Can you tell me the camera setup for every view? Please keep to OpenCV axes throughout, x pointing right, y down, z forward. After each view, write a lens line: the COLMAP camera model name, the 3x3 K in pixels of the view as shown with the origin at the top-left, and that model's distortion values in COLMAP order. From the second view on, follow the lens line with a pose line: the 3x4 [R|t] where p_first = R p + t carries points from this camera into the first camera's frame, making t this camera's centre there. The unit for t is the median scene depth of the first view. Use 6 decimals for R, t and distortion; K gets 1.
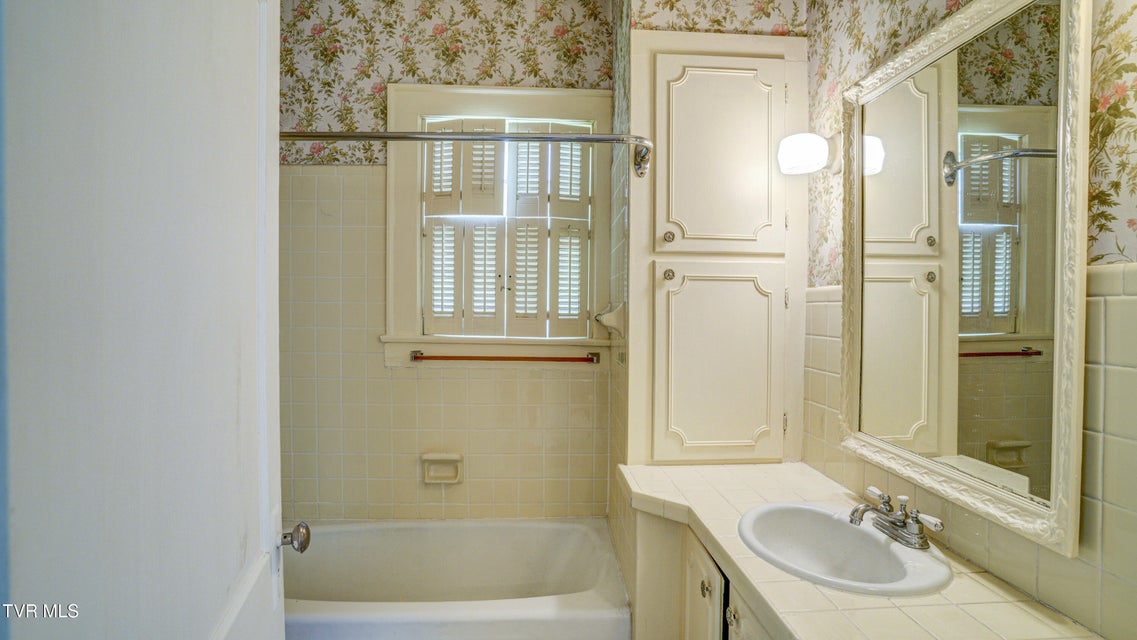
lens RADIAL K [[559.0, 0, 571.8], [0, 559.0, 317.5], [0, 0, 1]] dist [-0.085754, 0.038723]
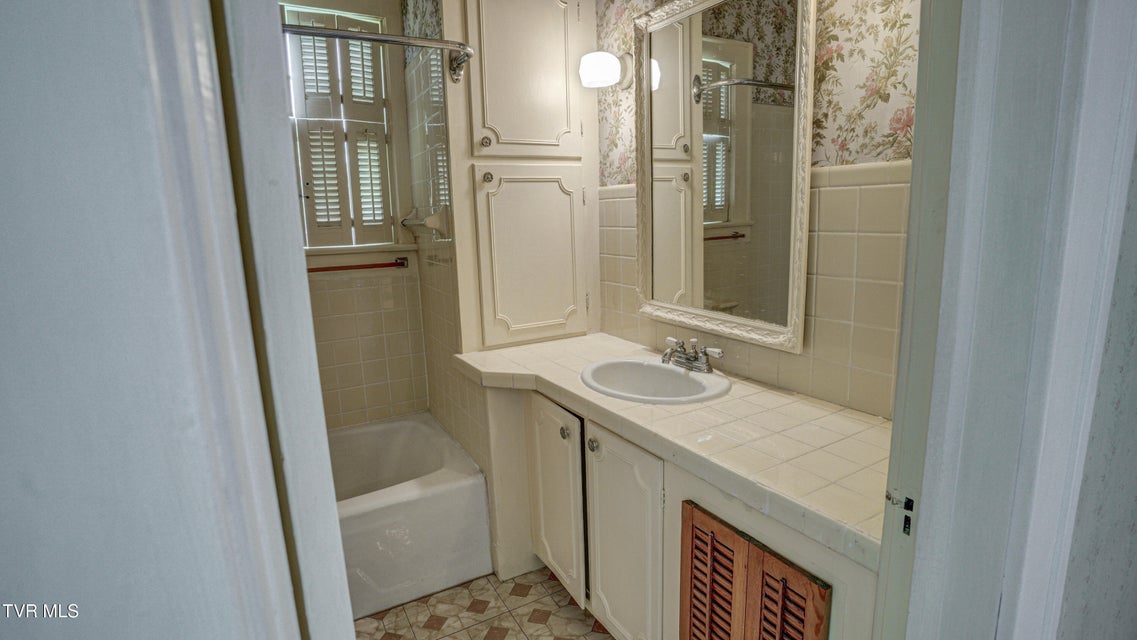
lens RADIAL K [[559.0, 0, 571.8], [0, 559.0, 317.5], [0, 0, 1]] dist [-0.085754, 0.038723]
pose [[0.889276, -0.117920, 0.441908, -0.193084], [0.043966, 0.983758, 0.174034, 0.011302], [-0.455253, -0.135335, 0.880017, -0.066903]]
